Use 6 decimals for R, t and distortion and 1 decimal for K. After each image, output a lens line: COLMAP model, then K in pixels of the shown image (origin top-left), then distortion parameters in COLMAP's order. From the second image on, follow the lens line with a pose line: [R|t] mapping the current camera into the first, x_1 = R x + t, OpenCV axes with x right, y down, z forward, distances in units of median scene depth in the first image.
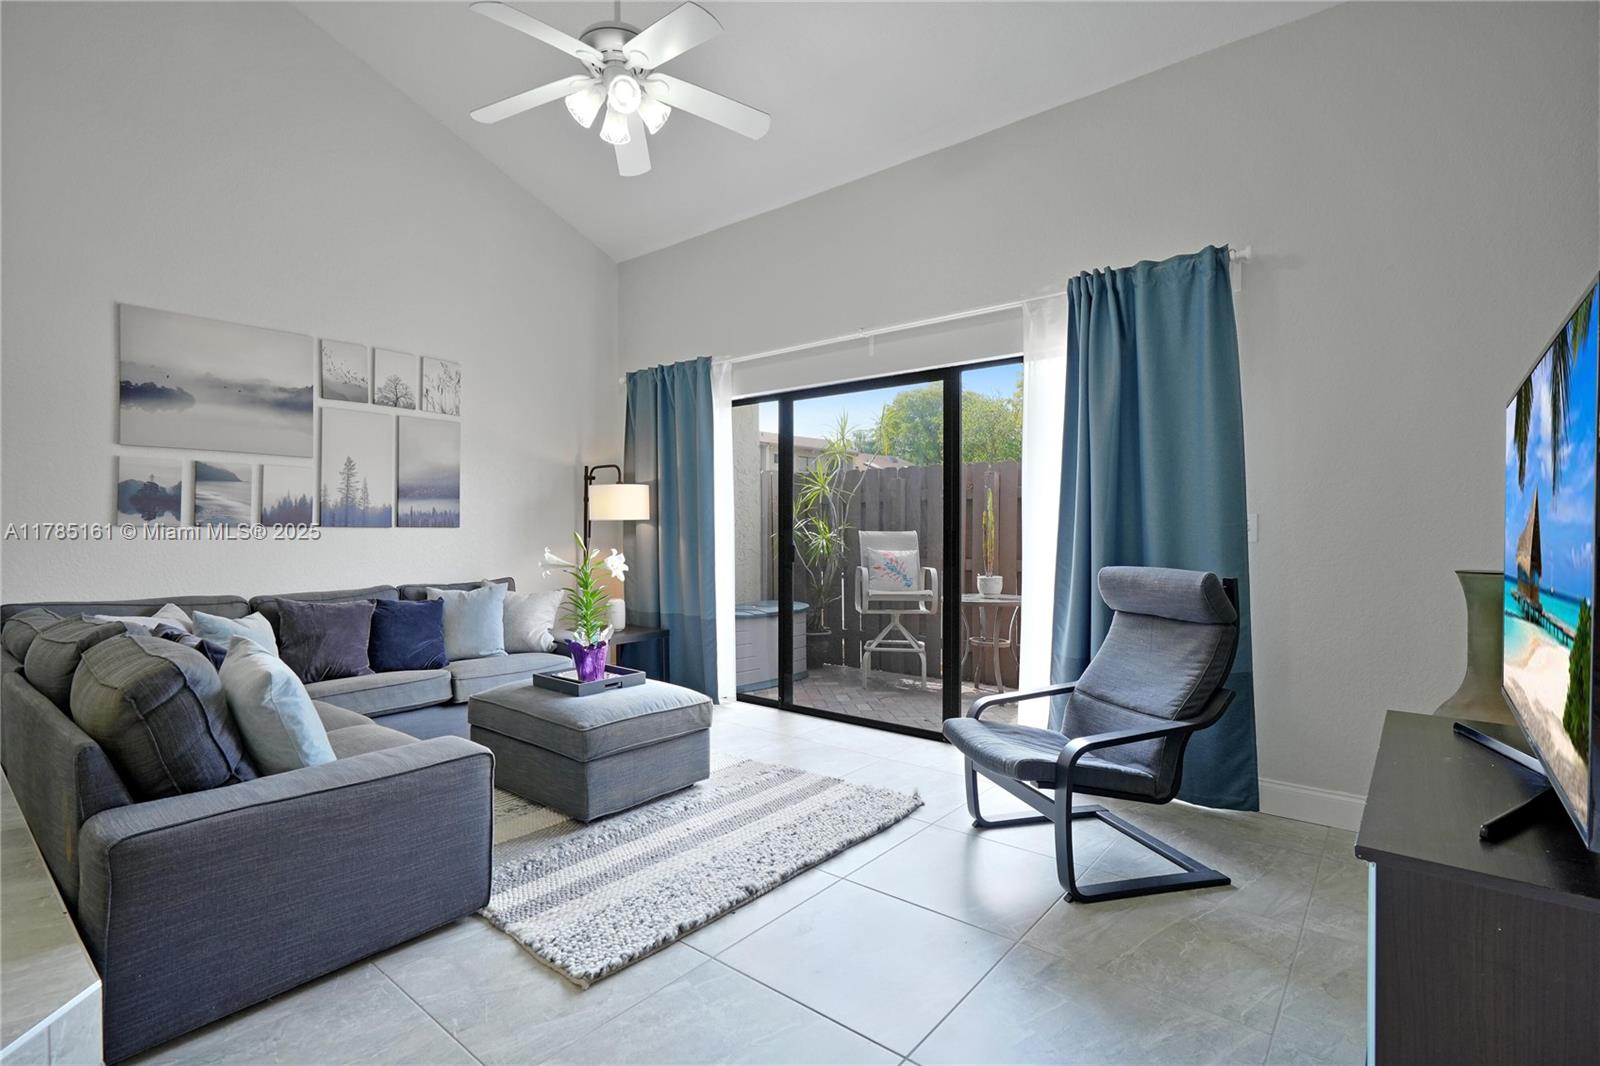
lens RADIAL K [[761.5, 0, 758.1], [0, 761.5, 547.0], [0, 0, 1]] dist [-0.017937, 0.006103]
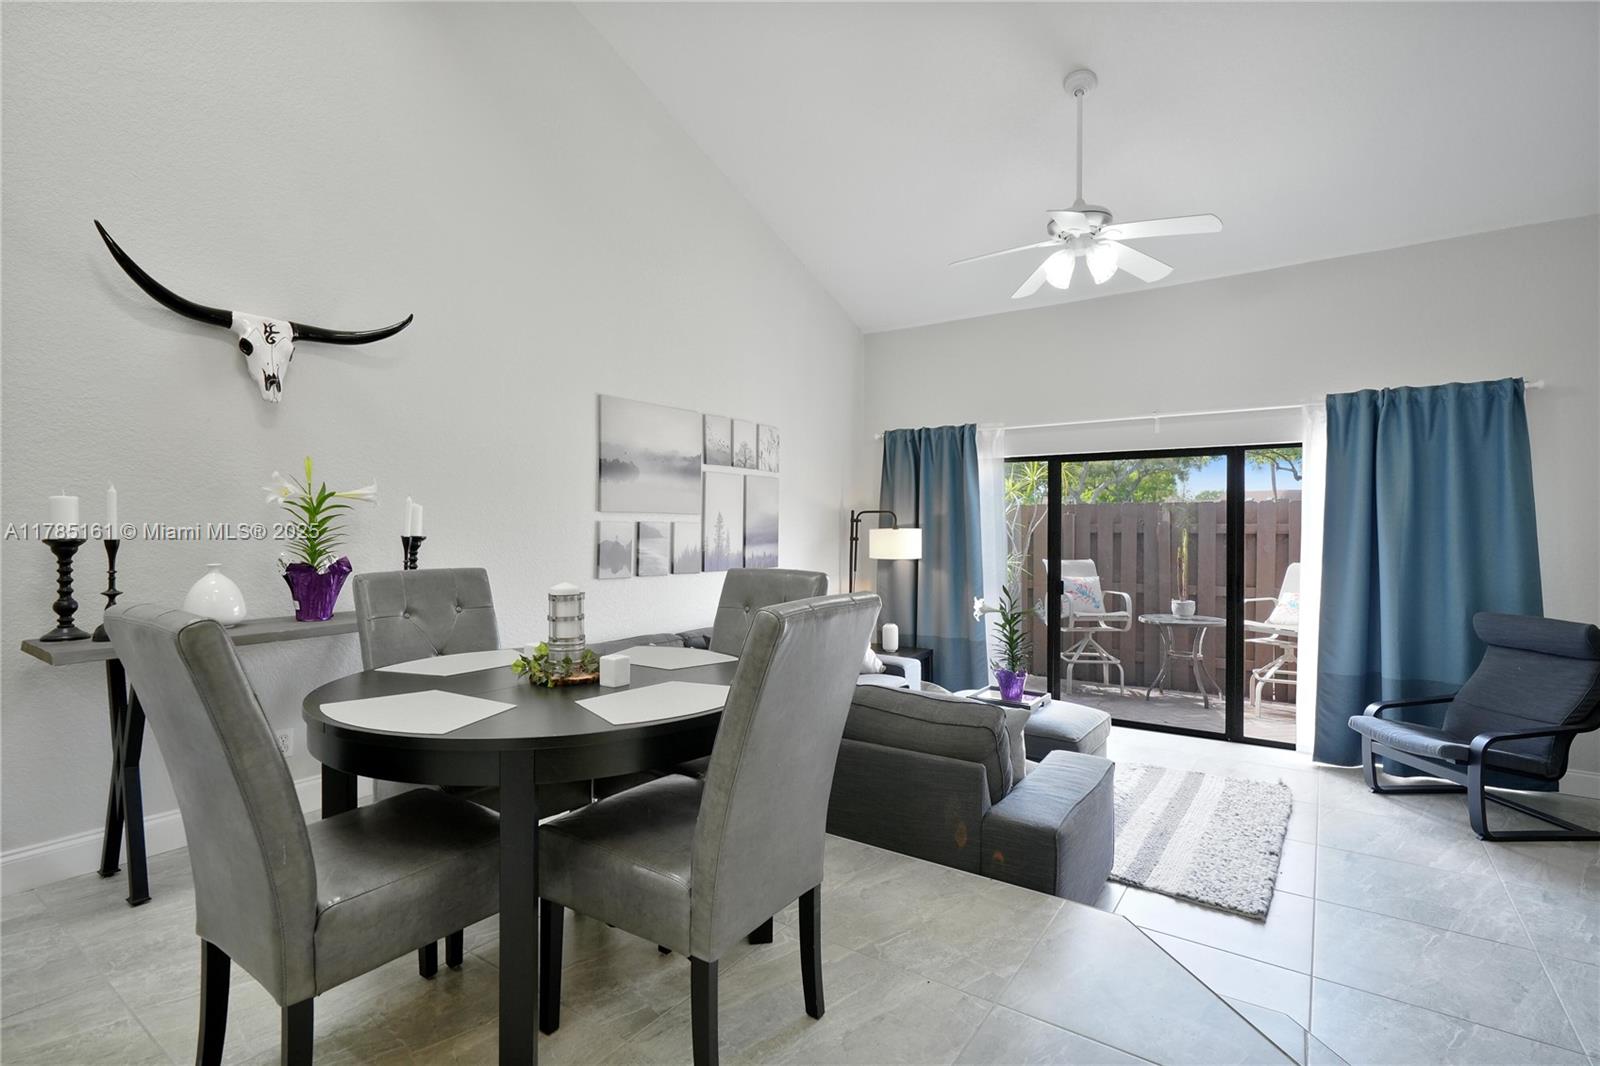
lens RADIAL K [[761.5, 0, 725.5], [0, 761.5, 525.3], [0, 0, 1]] dist [-0.017937, 0.006103]
pose [[0.998317, -0.006287, 0.057653, -0.592102], [0.007702, 0.999674, -0.024357, -0.068563], [-0.057481, 0.024760, 0.998039, -0.185816]]
